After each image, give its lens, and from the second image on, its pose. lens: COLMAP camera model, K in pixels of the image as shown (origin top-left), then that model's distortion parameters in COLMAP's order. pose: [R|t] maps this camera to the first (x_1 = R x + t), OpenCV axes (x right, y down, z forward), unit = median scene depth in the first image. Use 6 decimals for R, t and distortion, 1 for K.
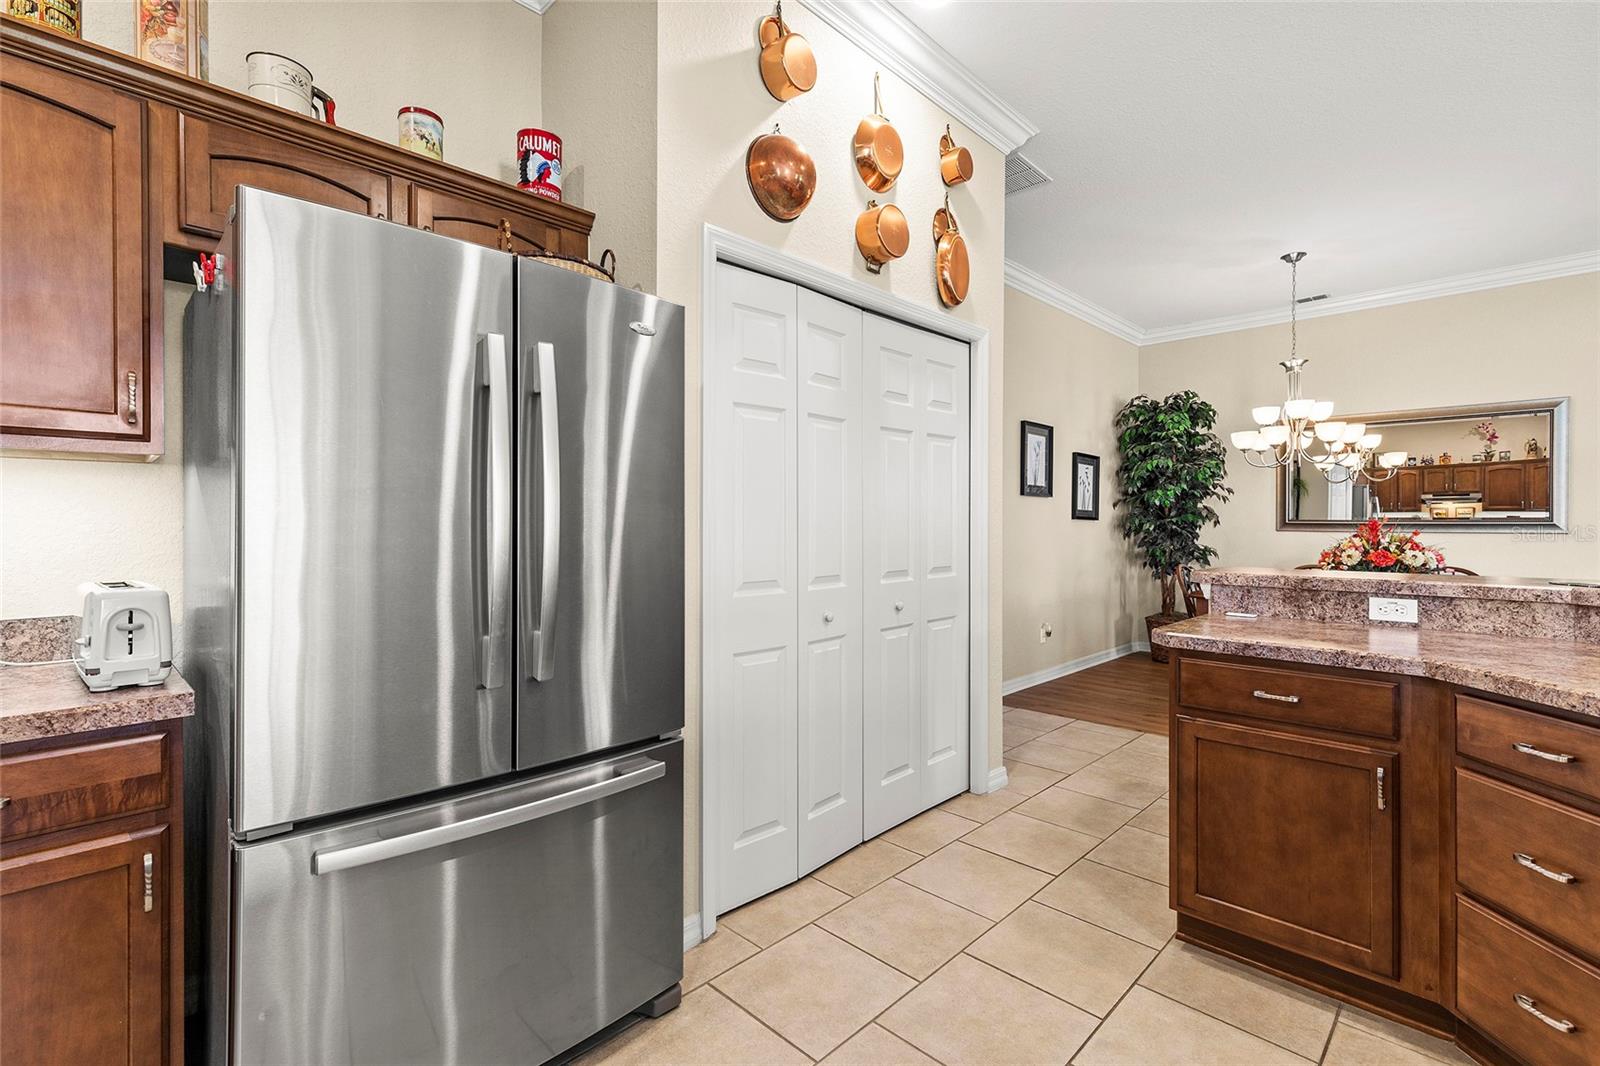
lens RADIAL K [[721.3, 0, 801.8], [0, 721.3, 528.8], [0, 0, 1]] dist [0.003818, -0.000482]
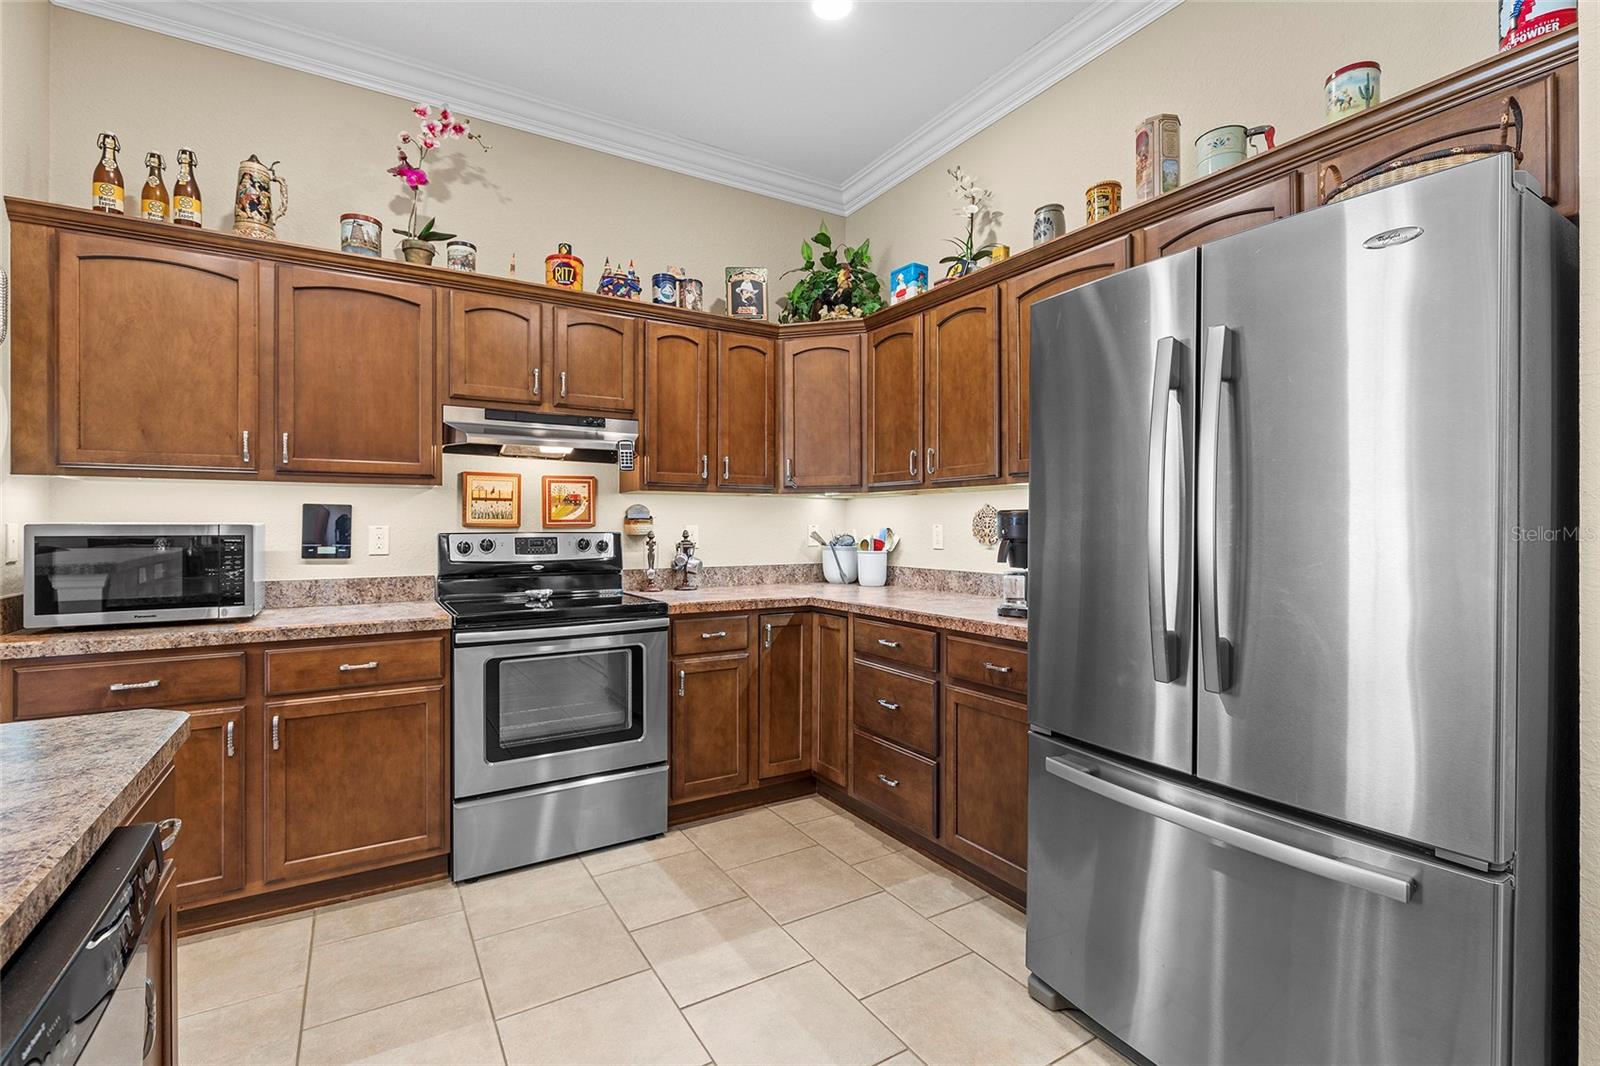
lens RADIAL K [[721.3, 0, 797.7], [0, 721.3, 524.3], [0, 0, 1]] dist [0.003818, -0.000482]
pose [[-0.252063, -0.001027, -0.967710, 0.440785], [-0.006883, 0.999976, 0.000732, -0.001687], [0.967686, 0.006845, -0.252064, 0.481173]]
